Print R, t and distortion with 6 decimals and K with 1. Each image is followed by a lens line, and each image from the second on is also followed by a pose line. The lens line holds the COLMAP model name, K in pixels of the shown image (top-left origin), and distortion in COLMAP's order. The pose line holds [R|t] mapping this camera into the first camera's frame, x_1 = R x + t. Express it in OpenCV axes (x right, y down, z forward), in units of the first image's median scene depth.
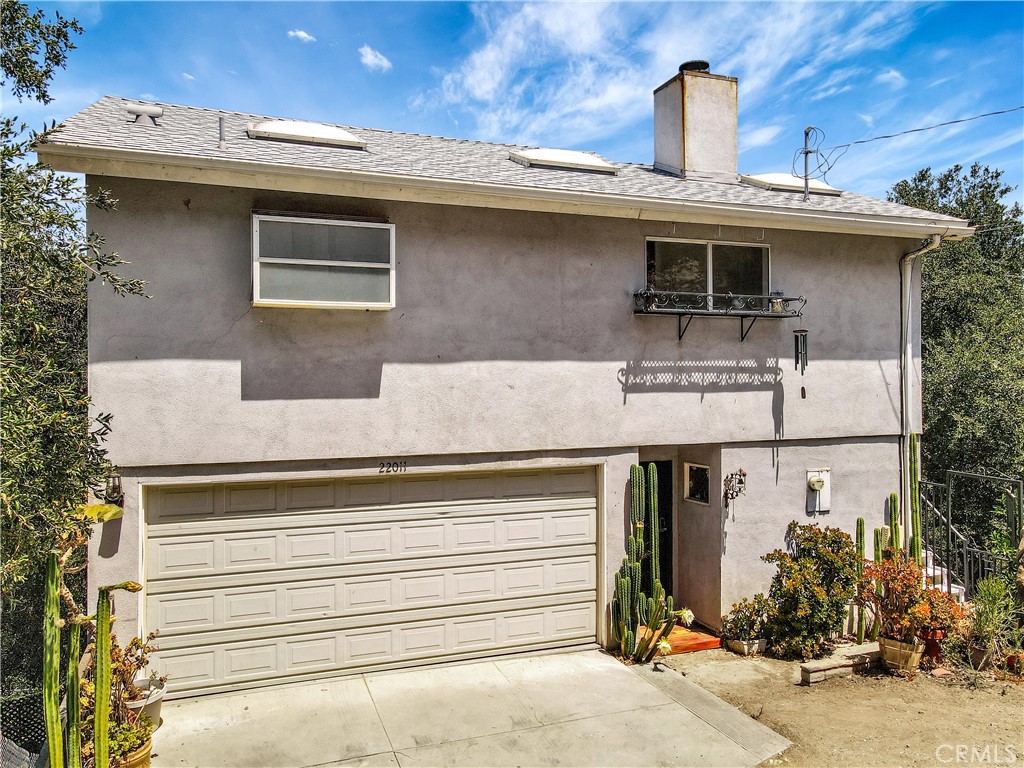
lens RADIAL K [[715.8, 0, 509.5], [0, 715.8, 379.2], [0, 0, 1]] dist [-0.006775, -0.001560]
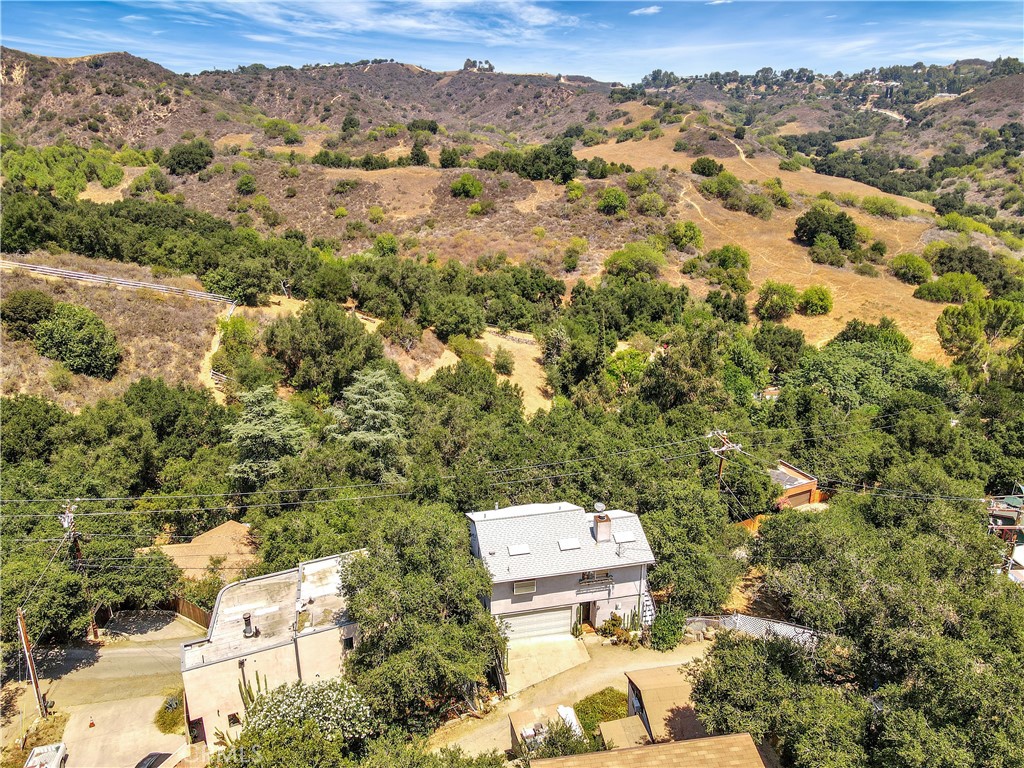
lens RADIAL K [[723.4, 0, 511.3], [0, 723.4, 391.5], [0, 0, 1]] dist [-0.003679, -0.003237]
pose [[0.988688, 0.042263, -0.143907, 0.392765], [0.012422, 0.933108, 0.359381, -3.373527], [0.149469, -0.357103, 0.922028, -3.553735]]
